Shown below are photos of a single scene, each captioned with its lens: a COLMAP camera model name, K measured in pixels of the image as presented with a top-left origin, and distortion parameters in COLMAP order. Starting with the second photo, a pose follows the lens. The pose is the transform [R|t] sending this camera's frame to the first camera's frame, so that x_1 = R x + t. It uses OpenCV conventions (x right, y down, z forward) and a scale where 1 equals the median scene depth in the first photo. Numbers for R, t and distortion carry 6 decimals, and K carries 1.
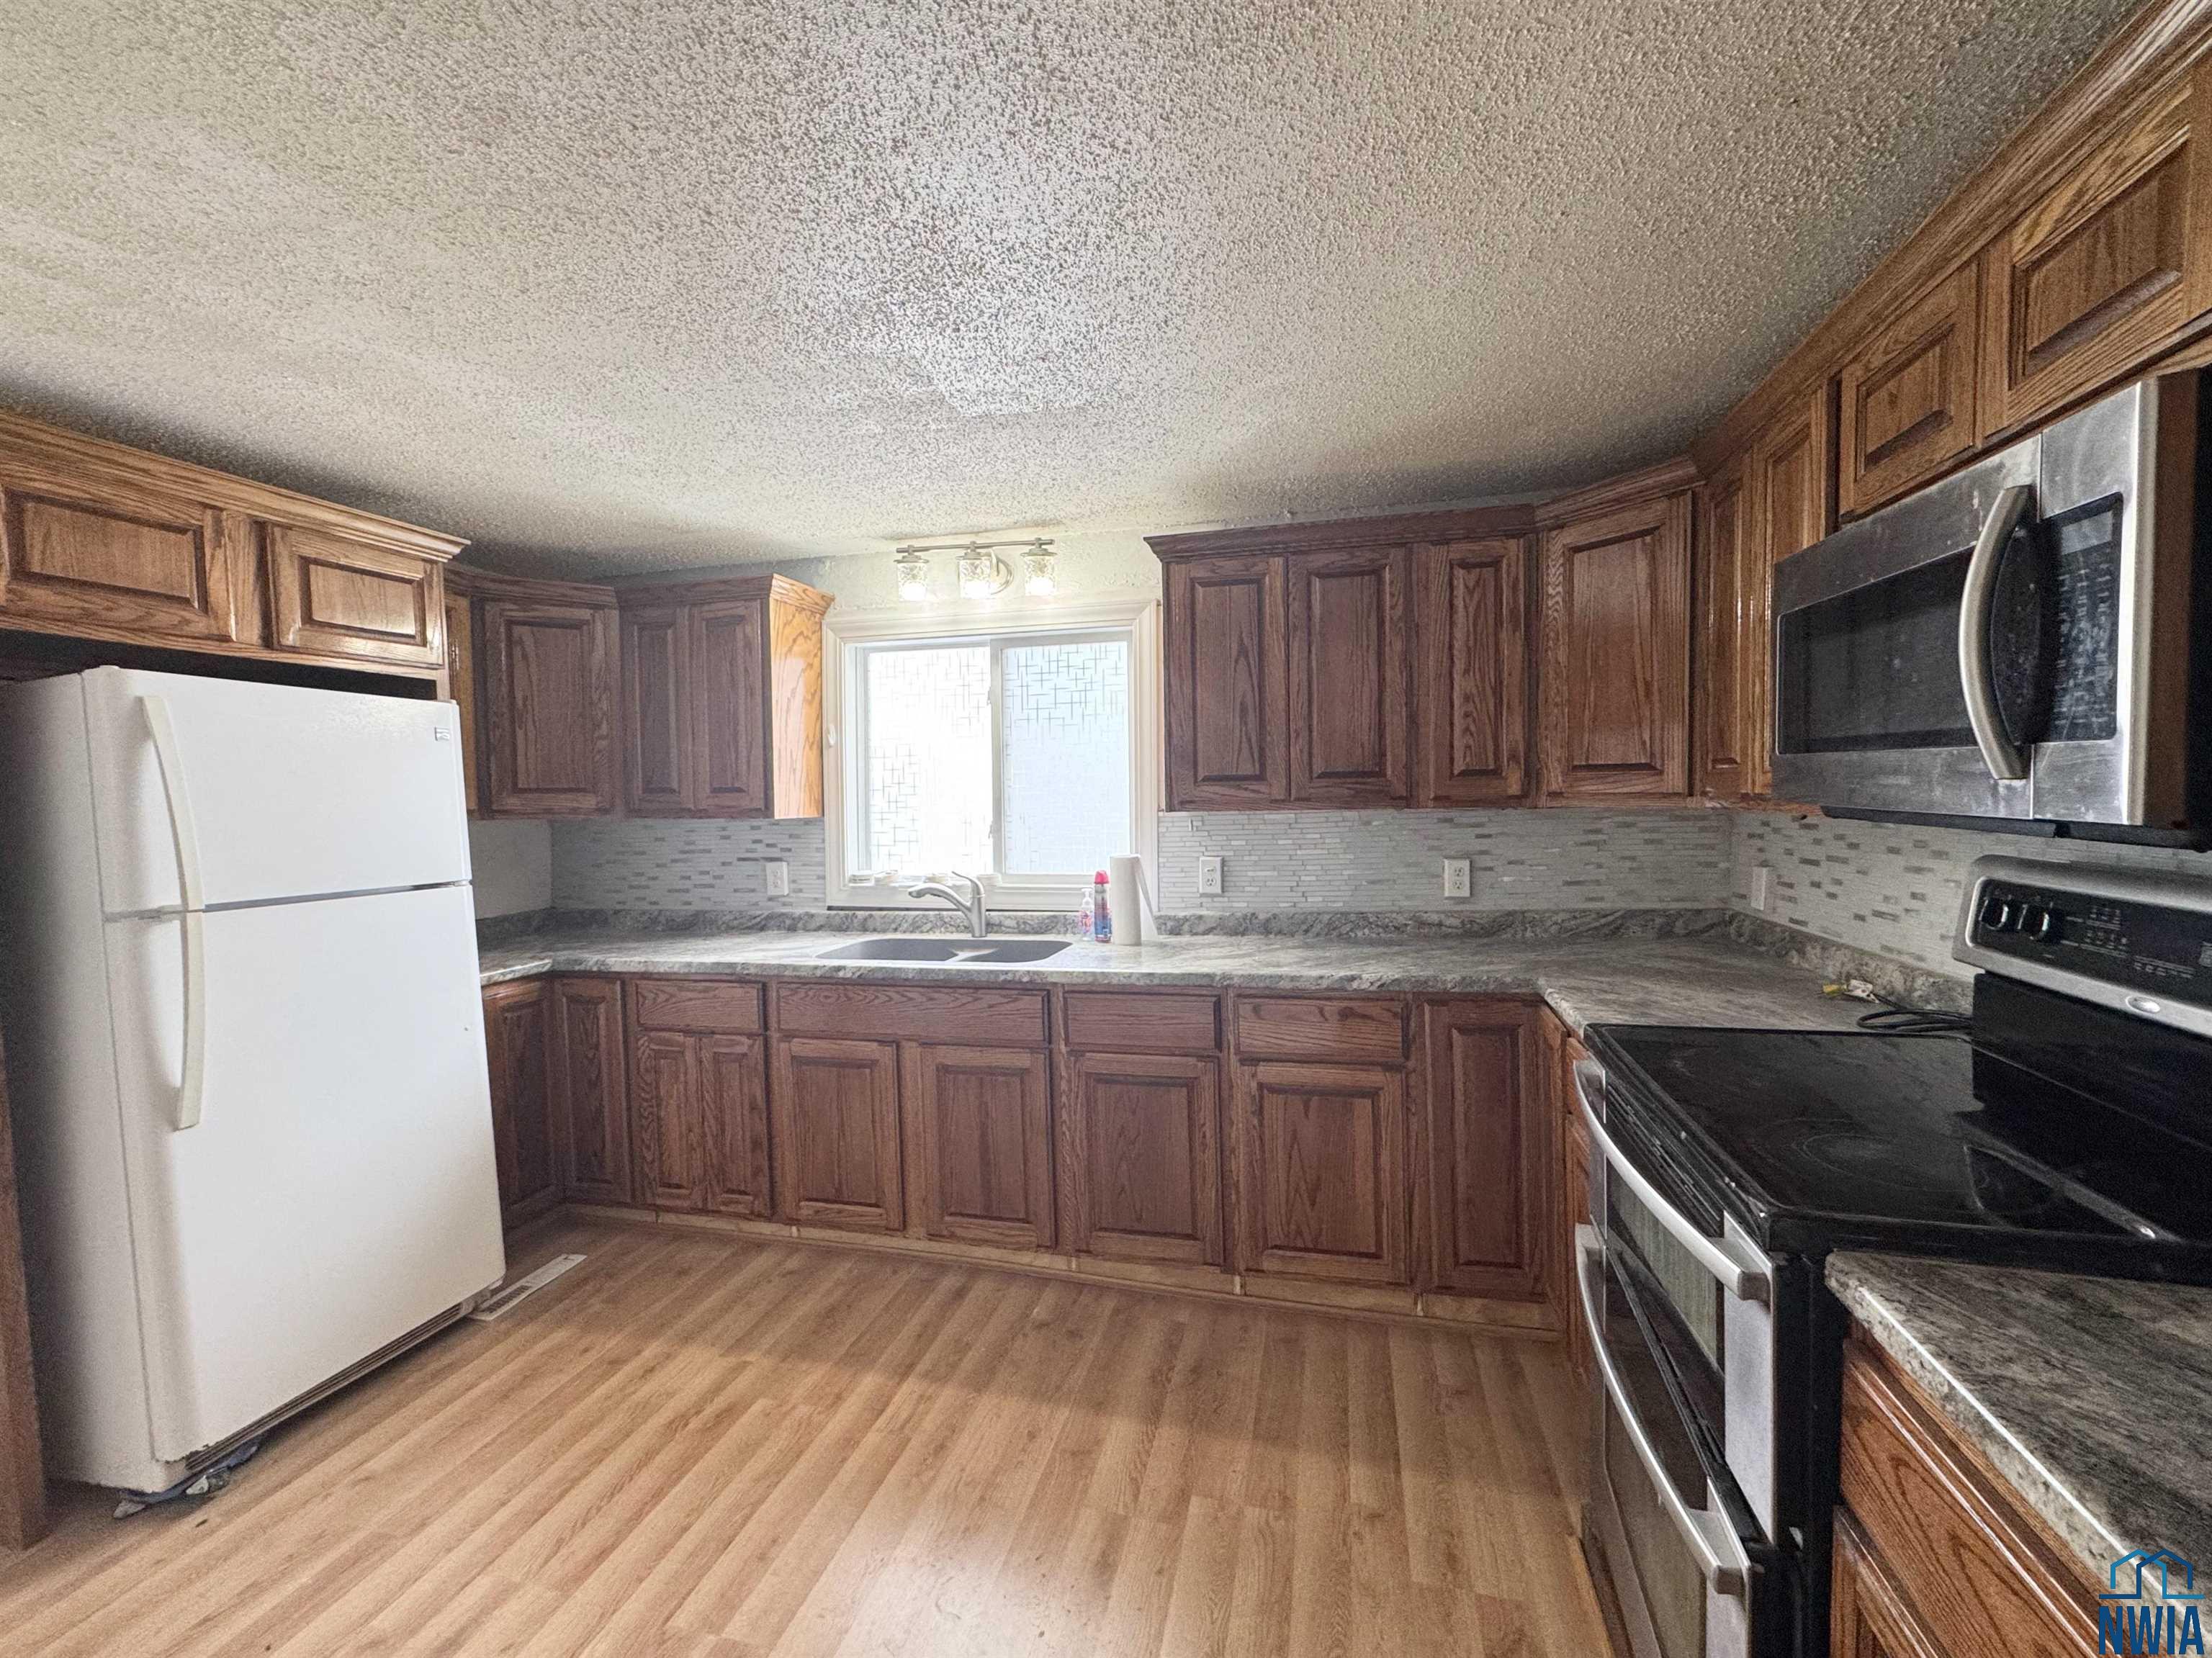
lens RADIAL K [[914.3, 0, 1106.0], [0, 914.3, 829.0], [0, 0, 1]] dist [-0.003010, -0.000146]
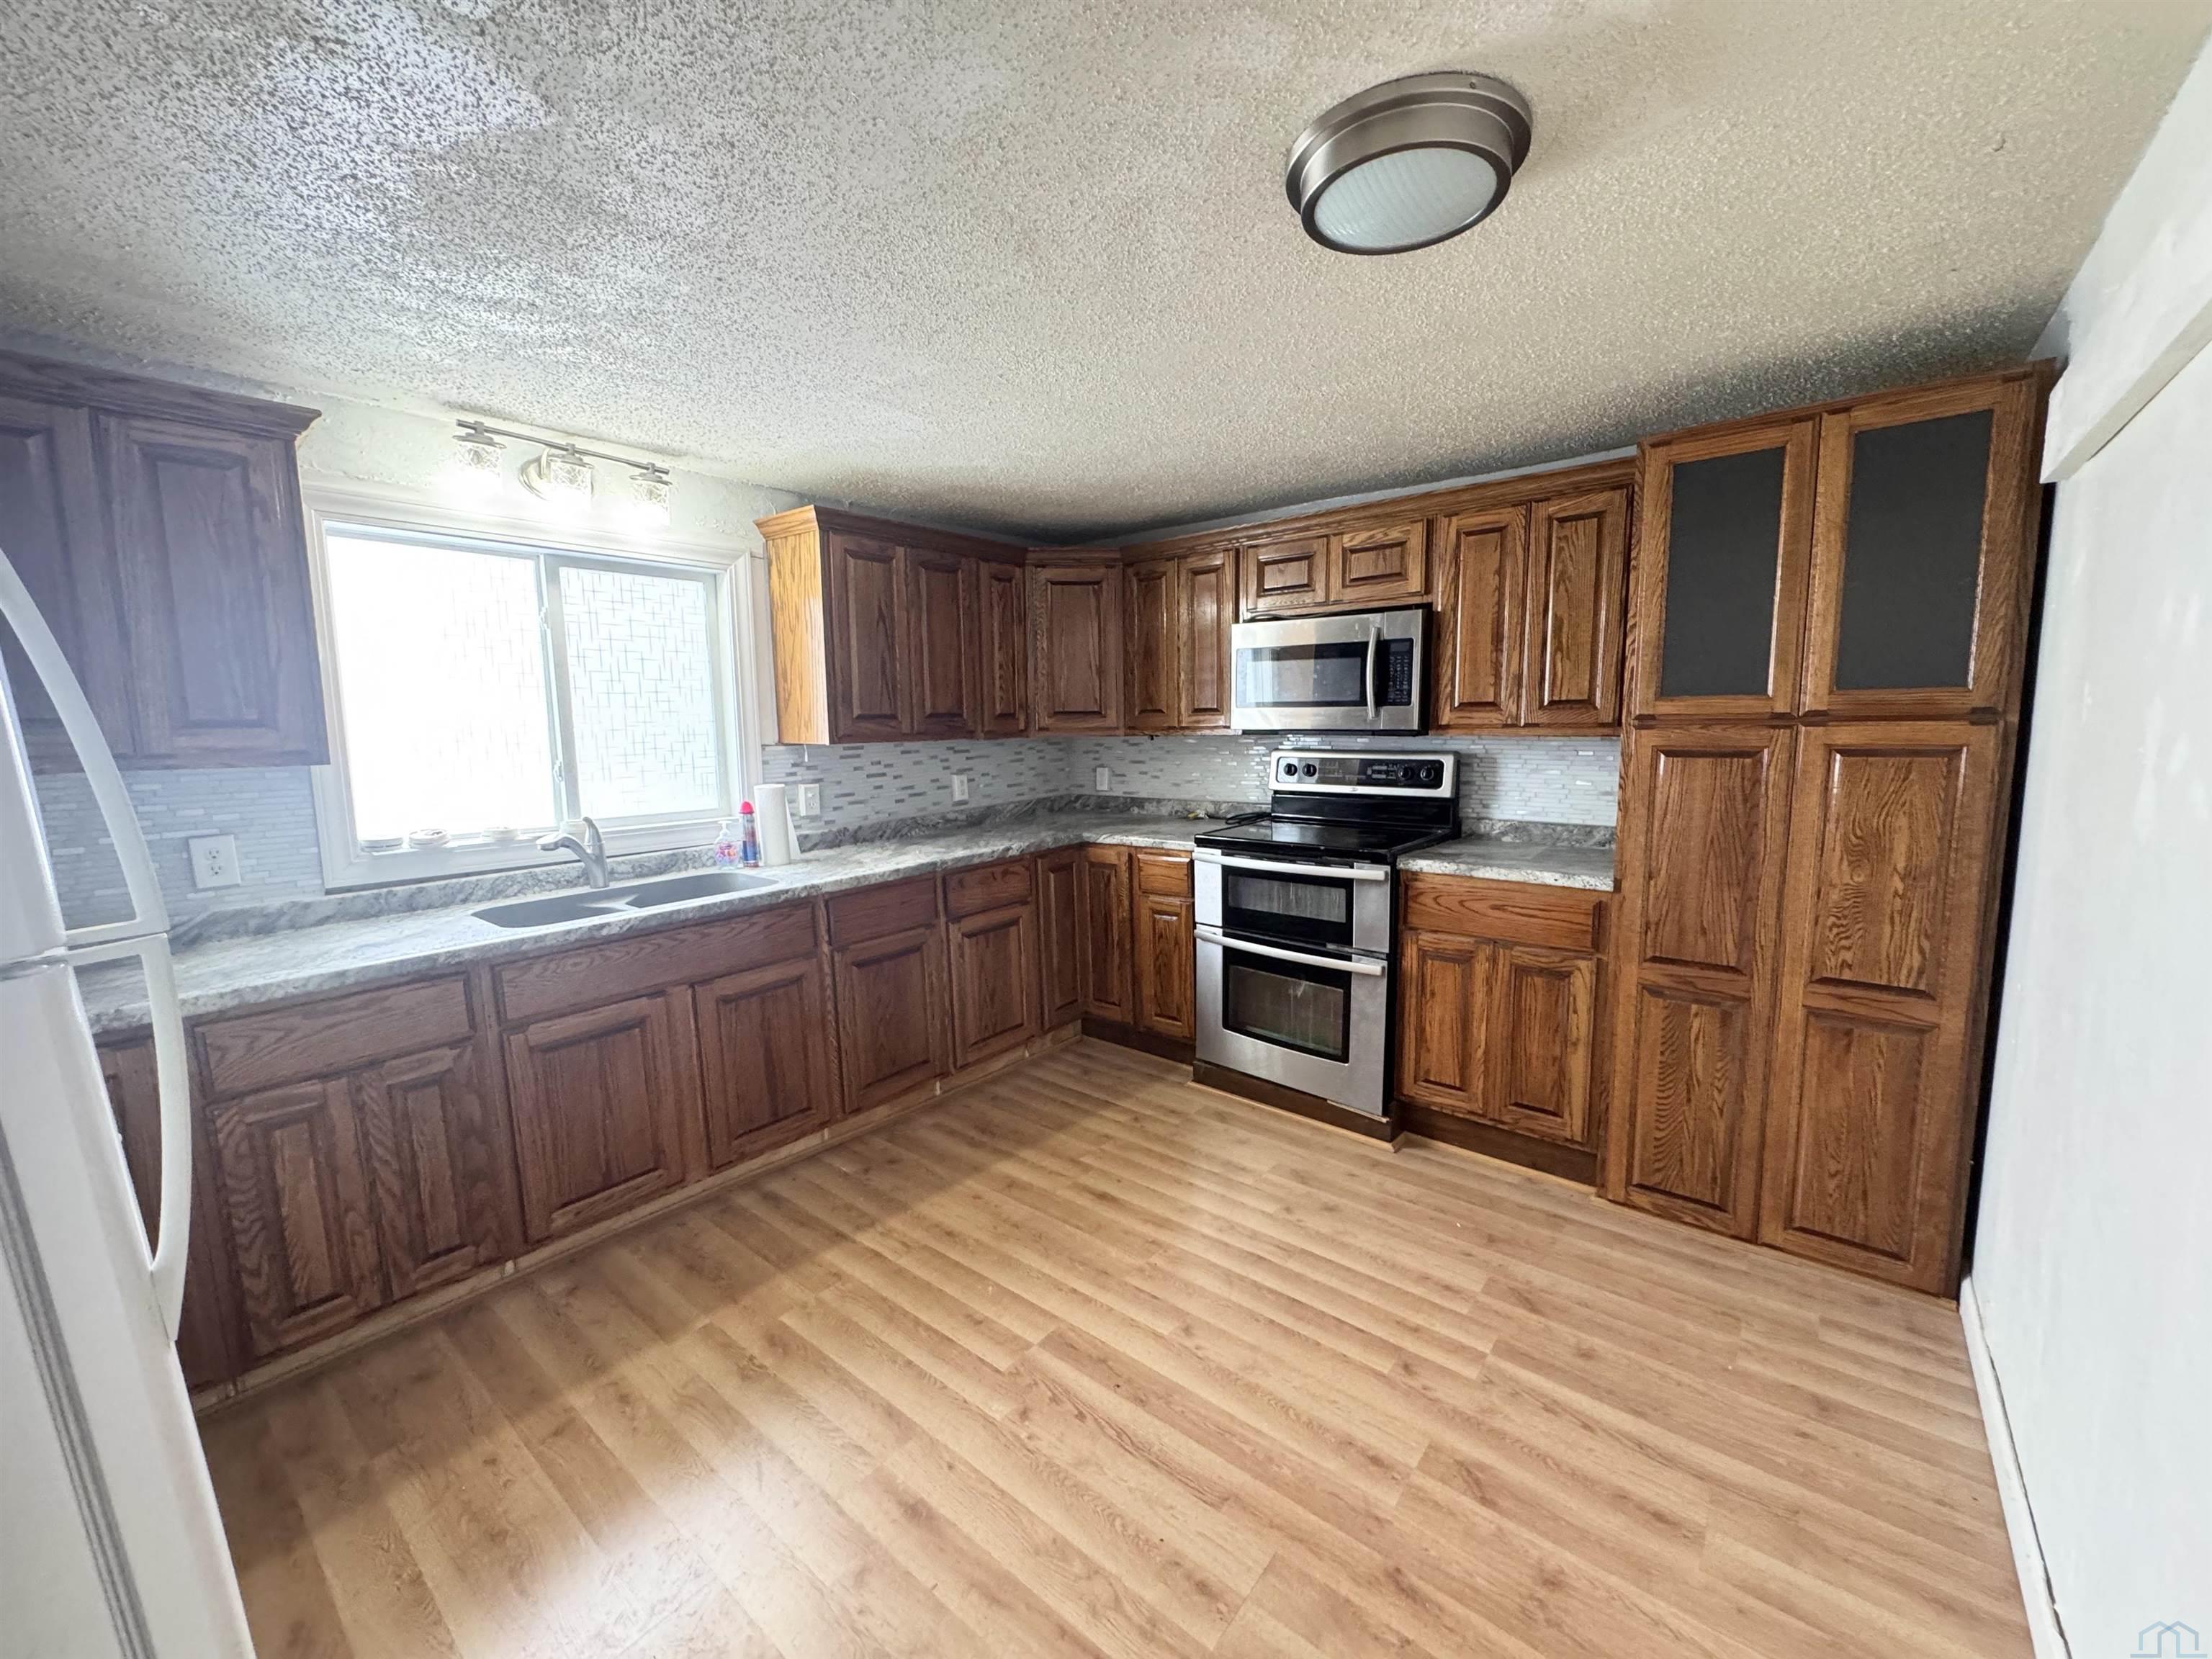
lens RADIAL K [[885.0, 0, 1106.0], [0, 885.0, 829.5], [0, 0, 1]] dist [0.001303, 0.000116]
pose [[0.422899, -0.099595, 0.900687, -0.863562], [0.047950, 0.995009, 0.087510, 0.008304], [-0.904907, 0.006180, 0.425564, 0.196791]]
